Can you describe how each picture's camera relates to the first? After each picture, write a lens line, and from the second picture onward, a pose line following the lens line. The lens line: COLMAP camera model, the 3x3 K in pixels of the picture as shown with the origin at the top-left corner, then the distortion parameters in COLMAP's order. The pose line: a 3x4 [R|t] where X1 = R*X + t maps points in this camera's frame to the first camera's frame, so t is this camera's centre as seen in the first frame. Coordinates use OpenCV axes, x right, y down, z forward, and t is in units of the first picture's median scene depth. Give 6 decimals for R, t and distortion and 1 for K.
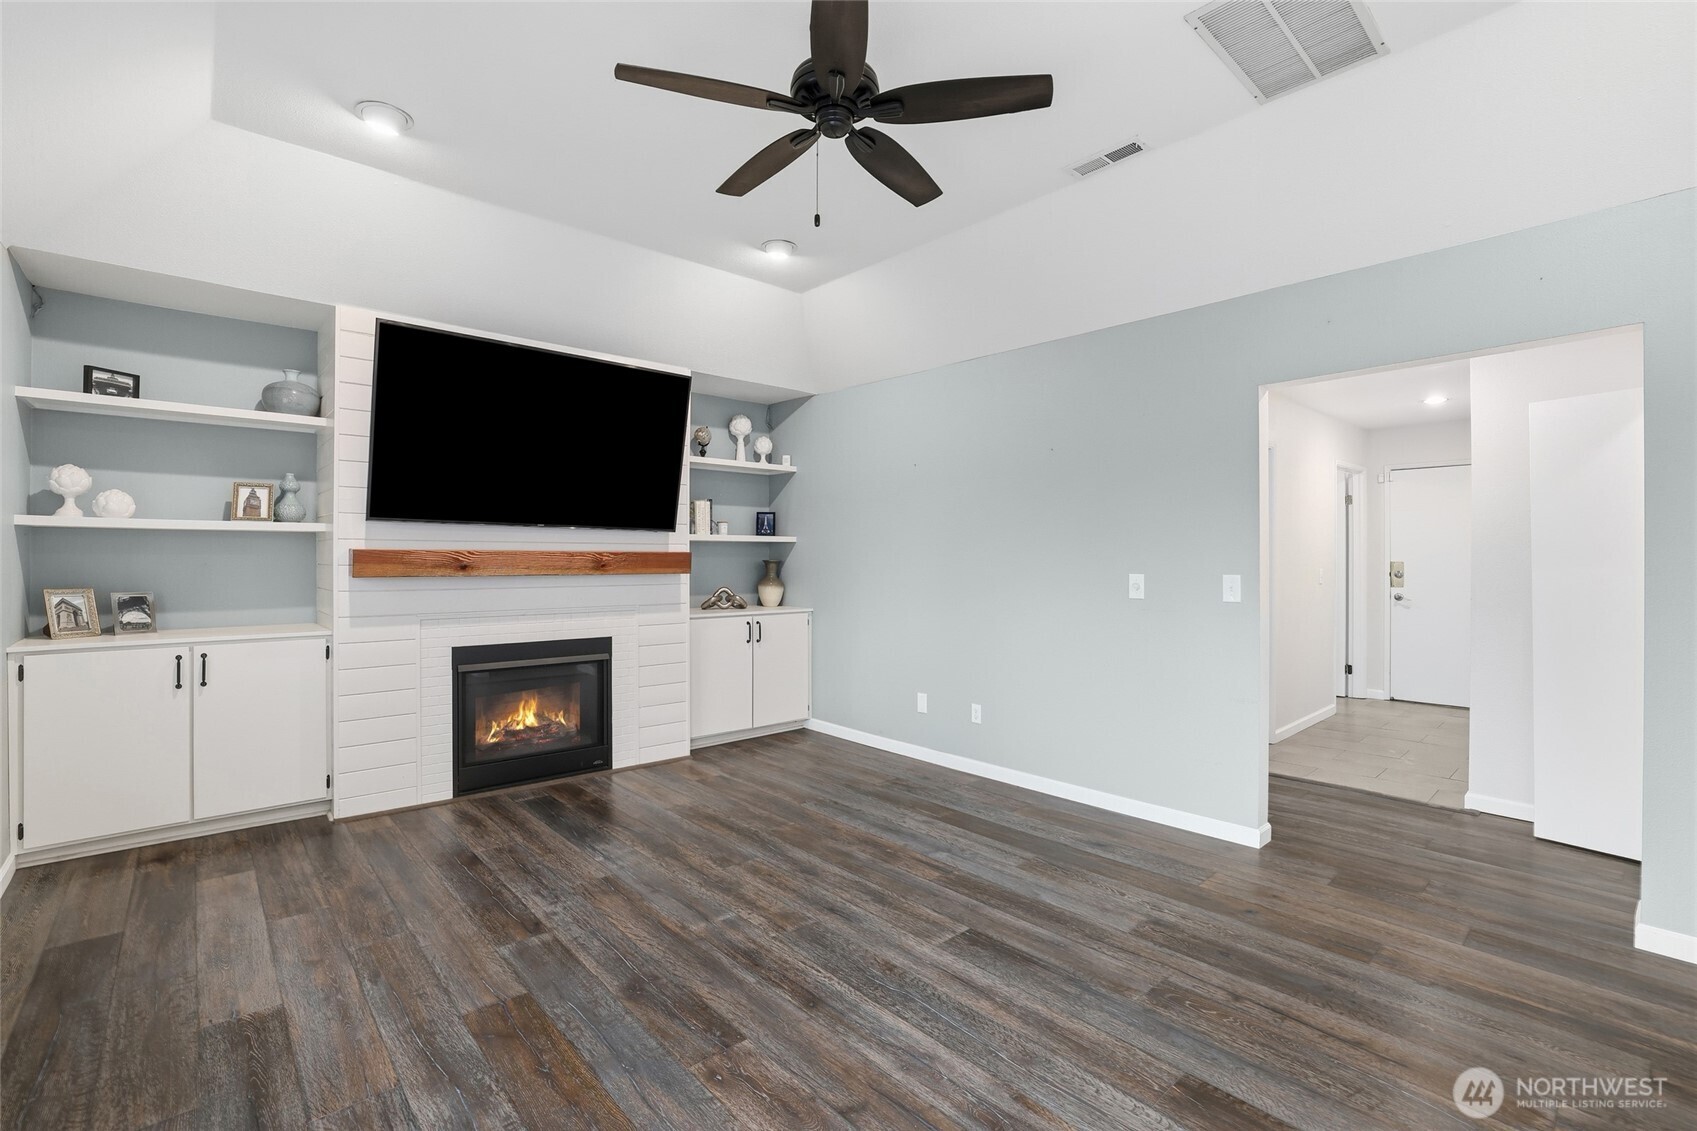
lens RADIAL K [[747.9, 0, 857.2], [0, 747.9, 553.4], [0, 0, 1]] dist [-0.038672, 0.012912]
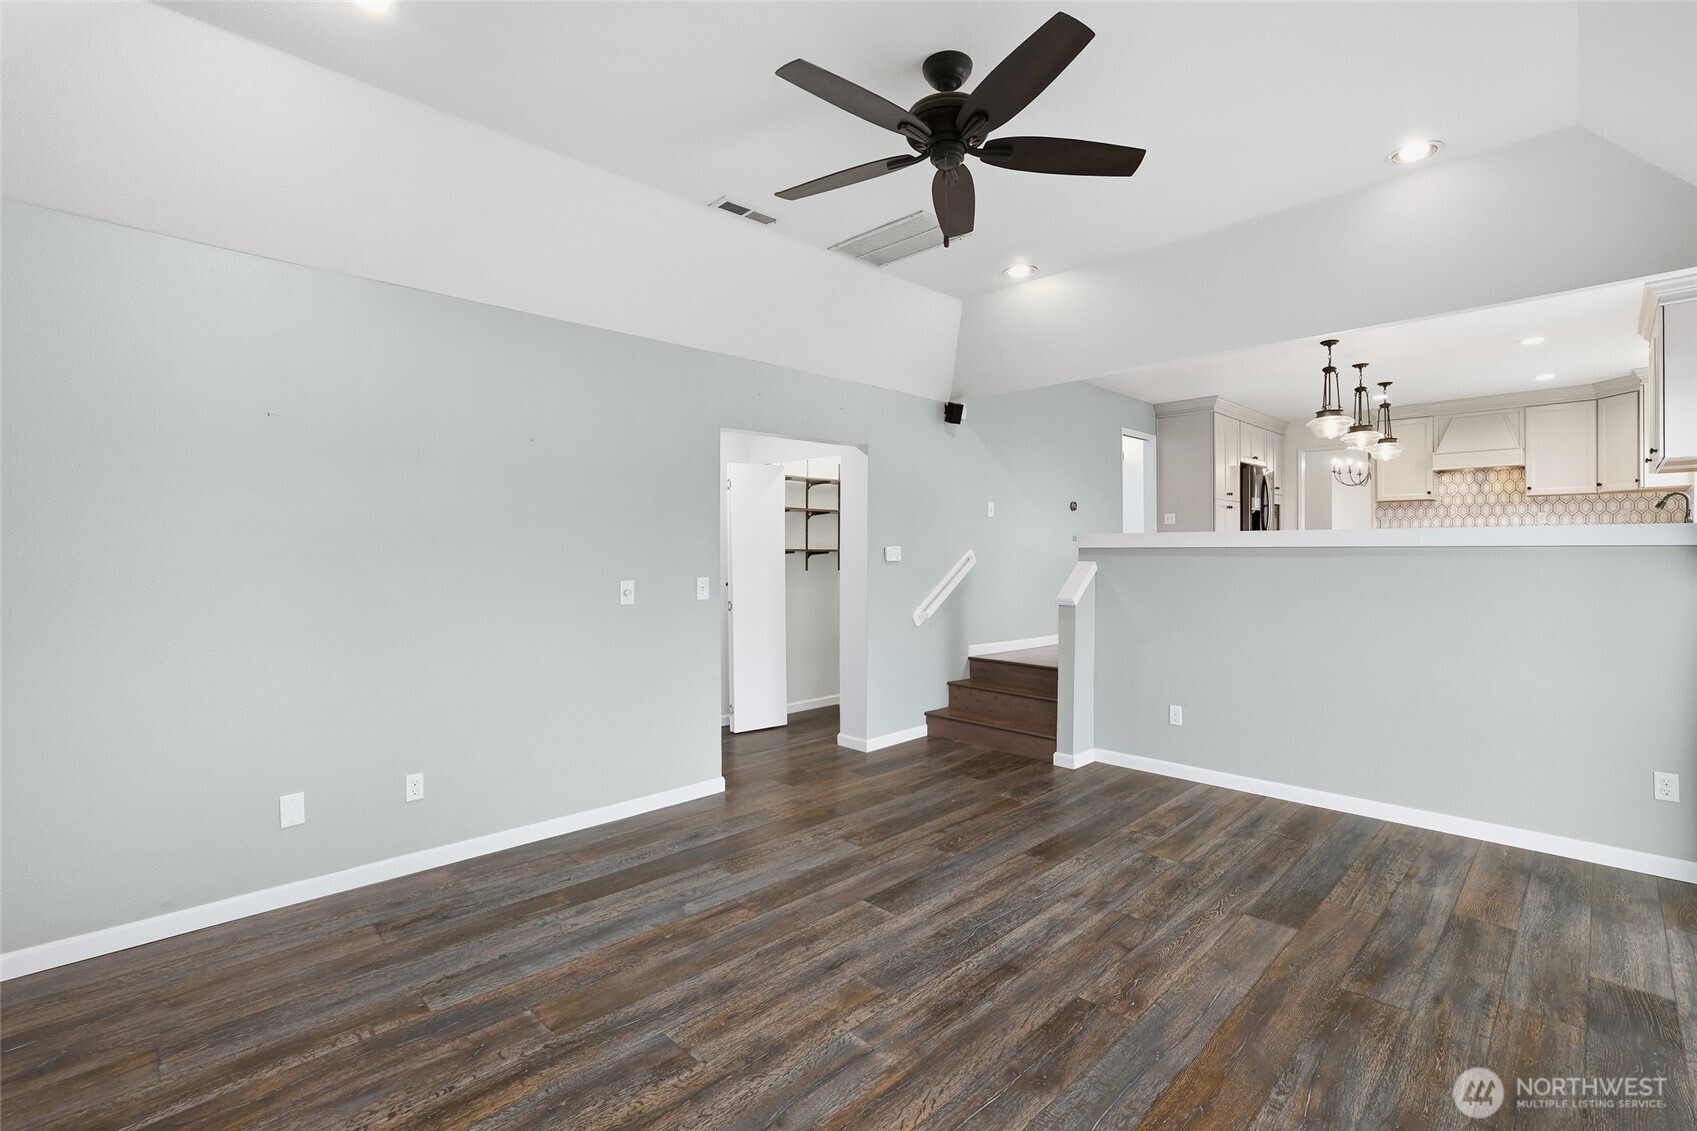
lens RADIAL K [[762.5, 0, 839.4], [0, 762.5, 549.9], [0, 0, 1]] dist [-0.052292, 0.019888]
pose [[-0.025968, -0.000609, 0.999663, -0.786544], [-0.001379, 0.999999, 0.000574, -0.018415], [-0.999662, -0.001364, -0.025969, 0.851372]]
